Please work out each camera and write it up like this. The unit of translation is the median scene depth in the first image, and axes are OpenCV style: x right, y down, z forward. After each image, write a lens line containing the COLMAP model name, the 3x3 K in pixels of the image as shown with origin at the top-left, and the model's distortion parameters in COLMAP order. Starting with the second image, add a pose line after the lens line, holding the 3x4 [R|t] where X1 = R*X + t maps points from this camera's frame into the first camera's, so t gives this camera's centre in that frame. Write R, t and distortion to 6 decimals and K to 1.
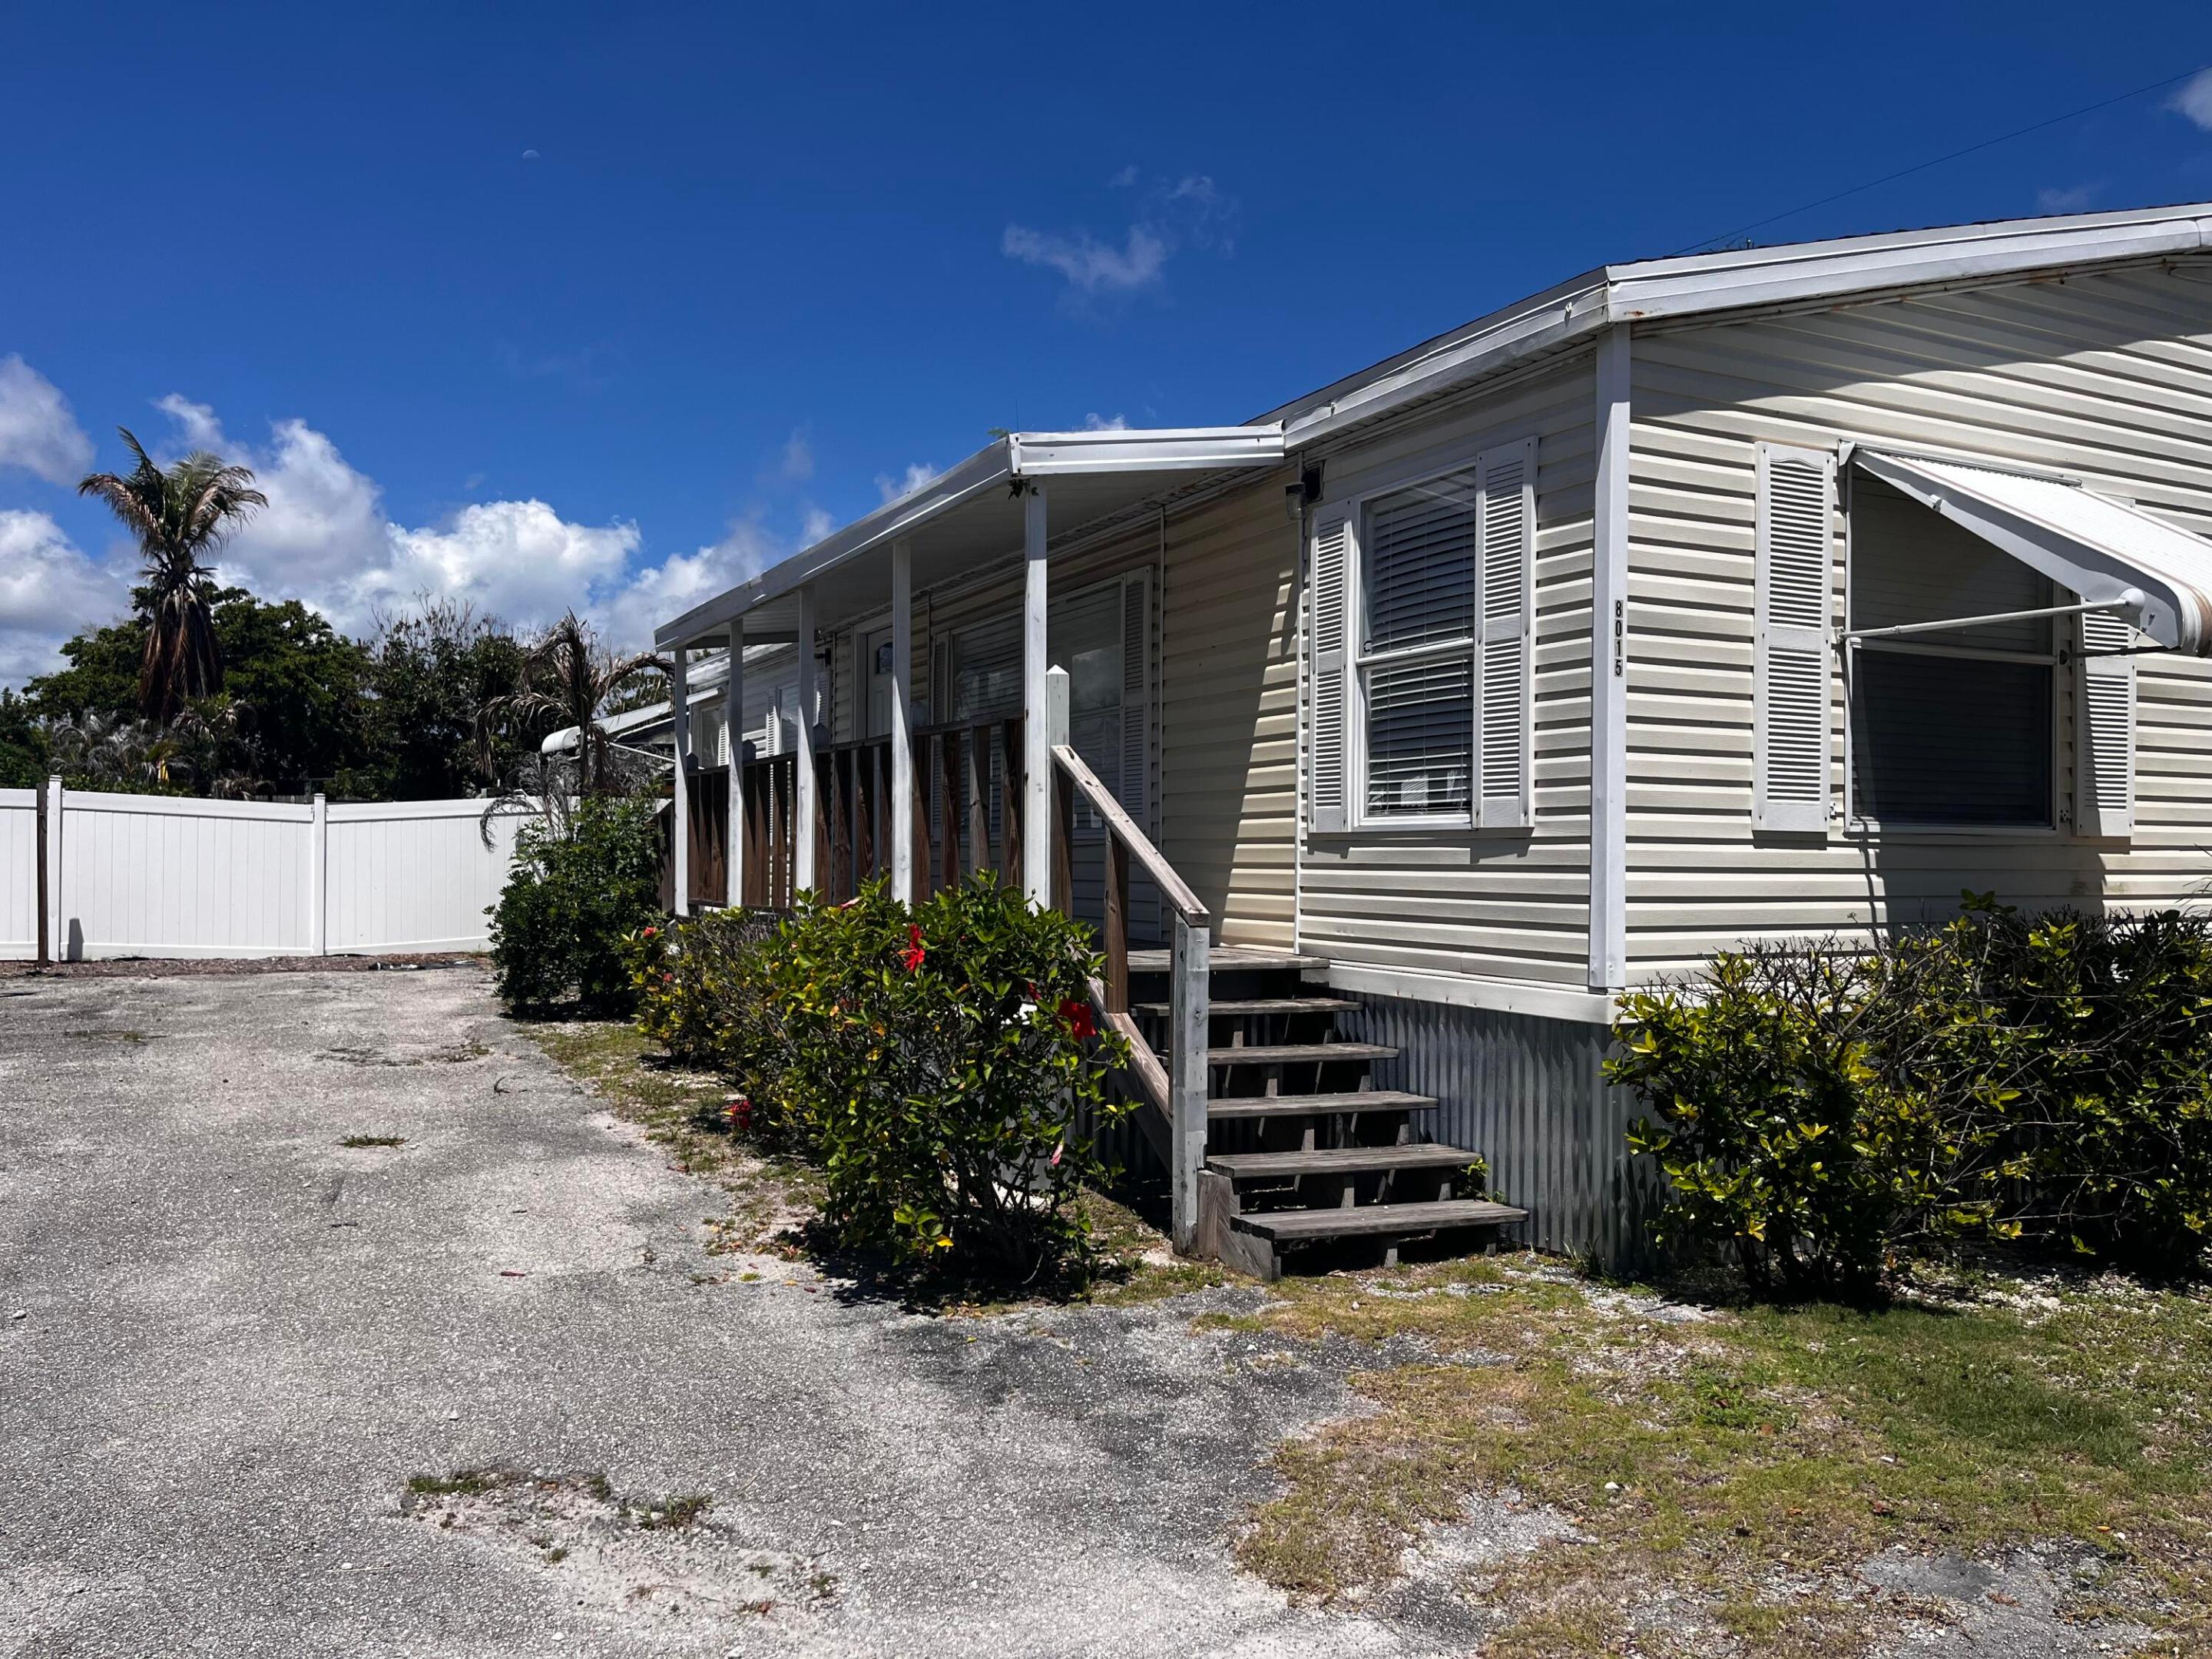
lens RADIAL K [[1691.2, 0, 1085.6], [0, 1691.2, 834.5], [0, 0, 1]] dist [0.061314, -0.081907]
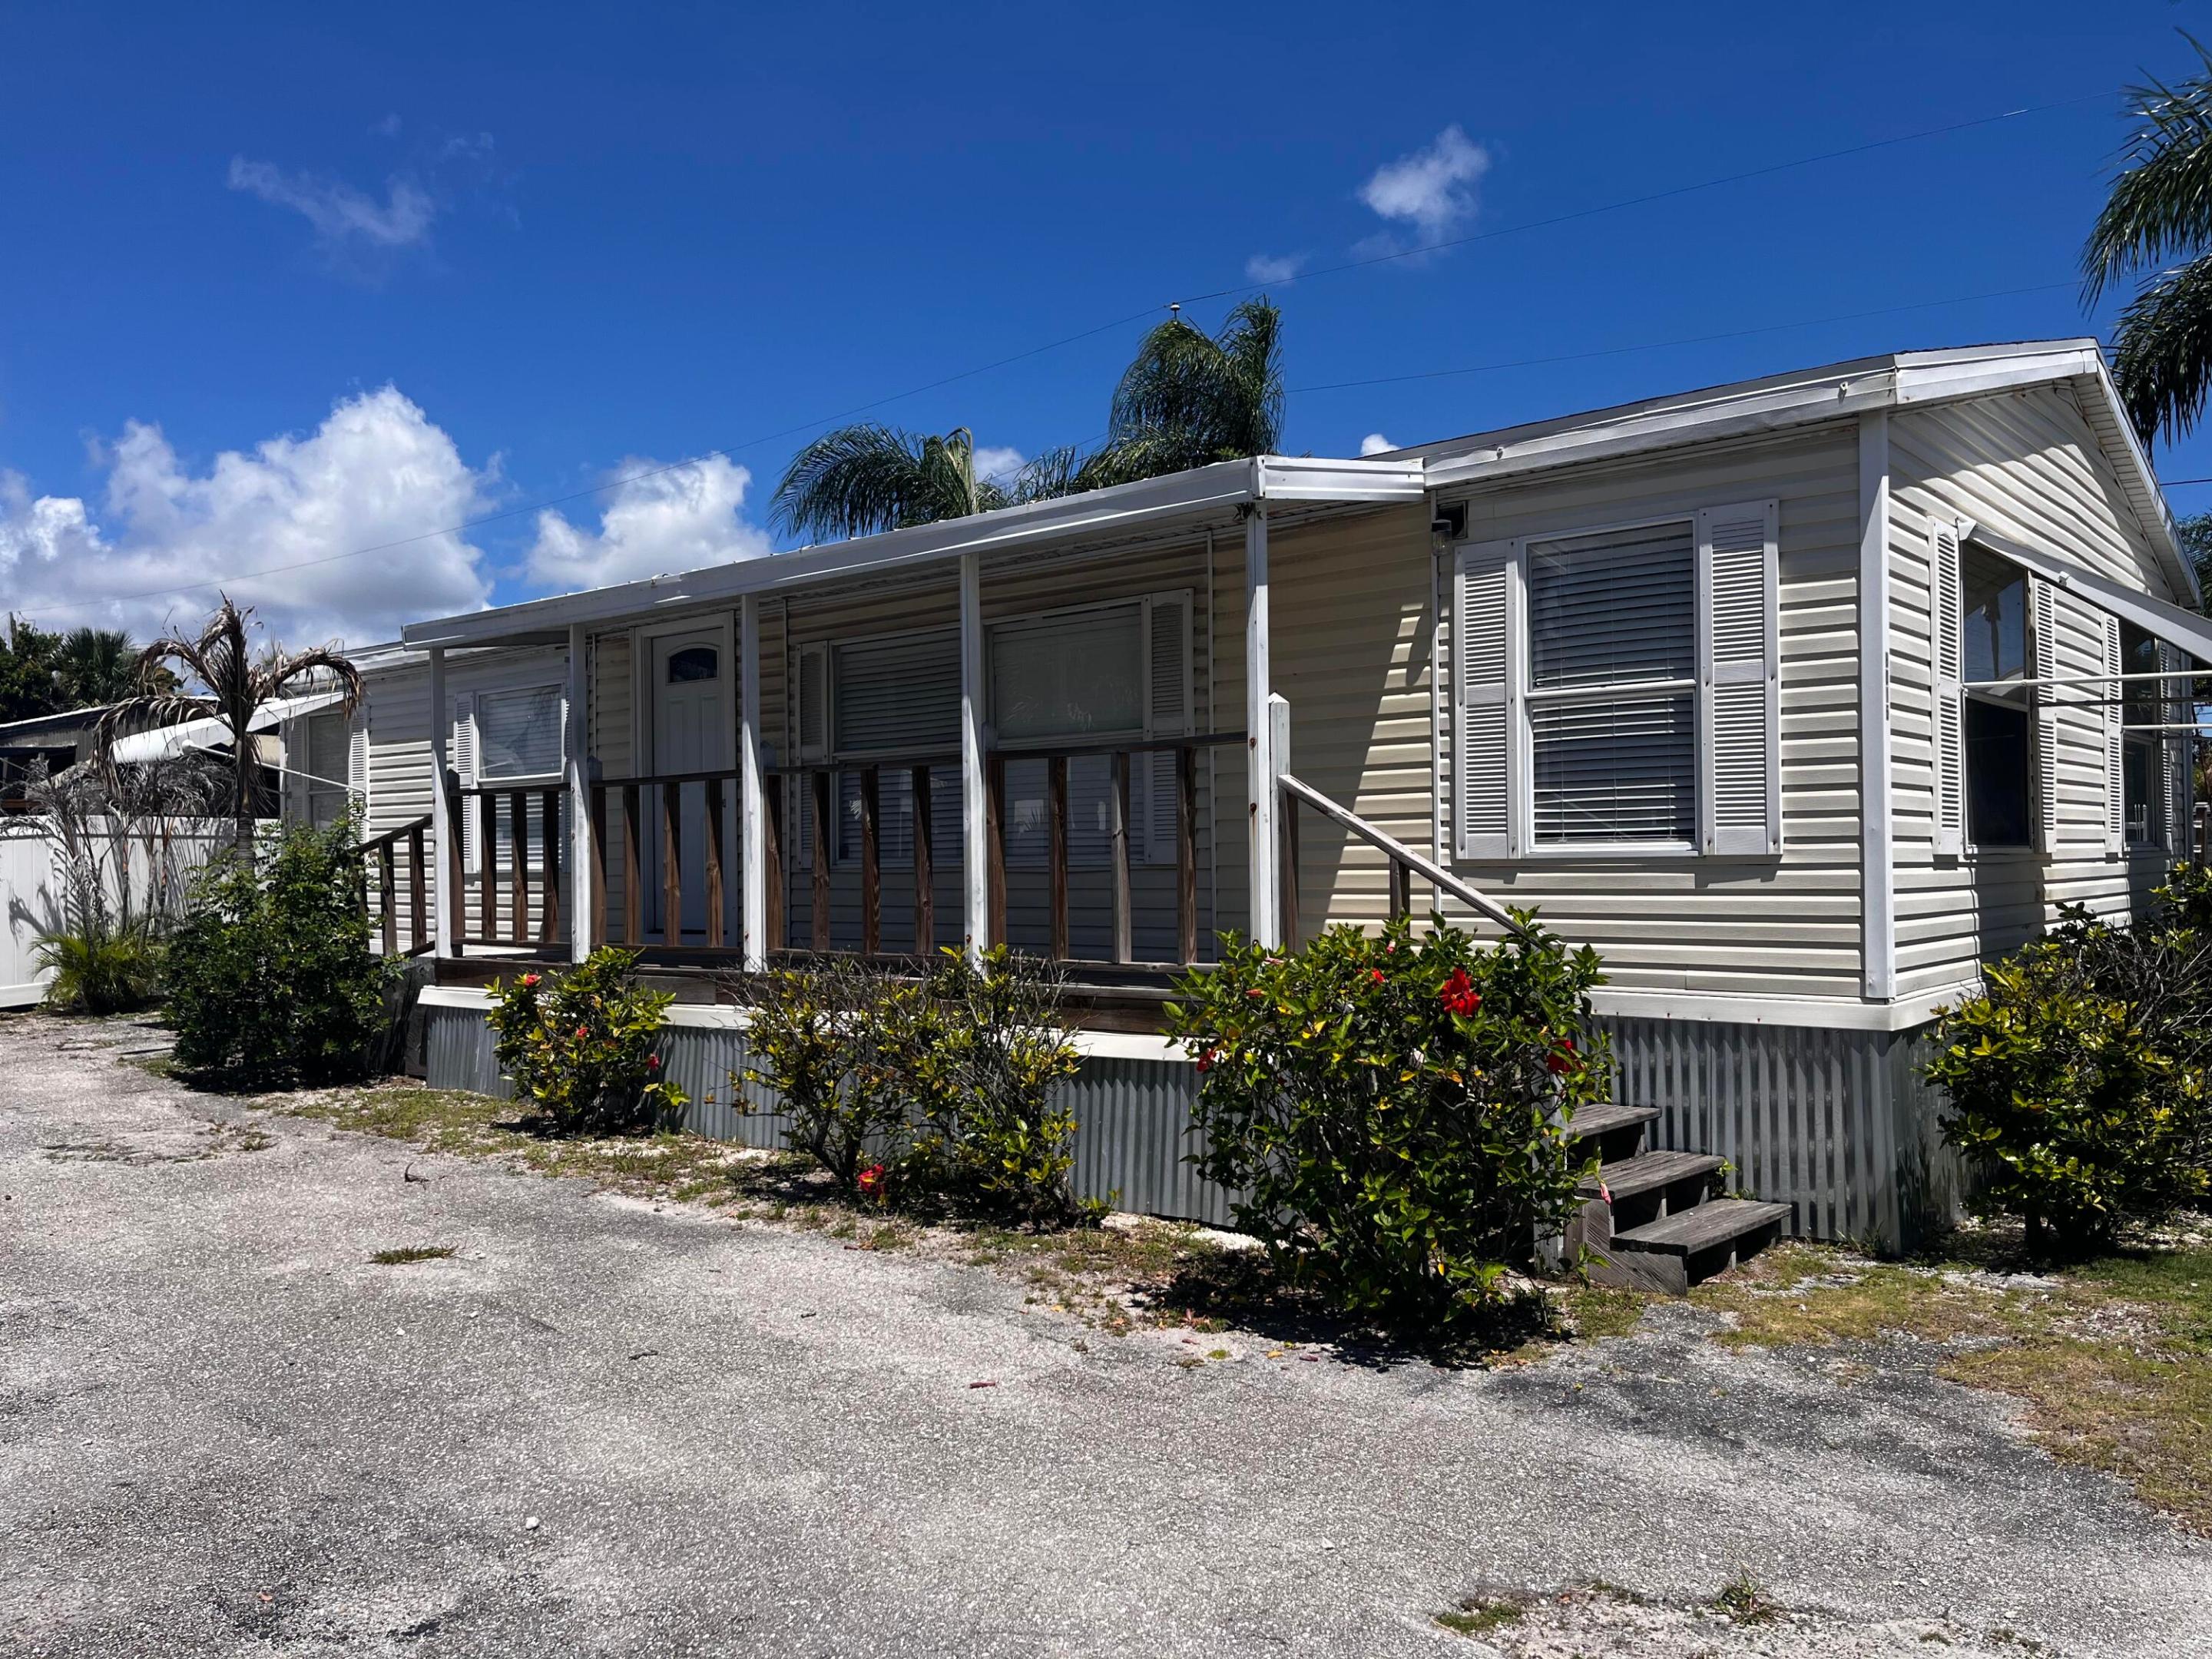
lens RADIAL K [[1691.2, 0, 1117.8], [0, 1691.2, 839.2], [0, 0, 1]] dist [0.061314, -0.081907]
pose [[0.921388, -0.011432, 0.388477, -0.560033], [0.011843, 0.999929, 0.001335, -0.020820], [-0.388465, 0.003370, 0.921458, 0.152887]]
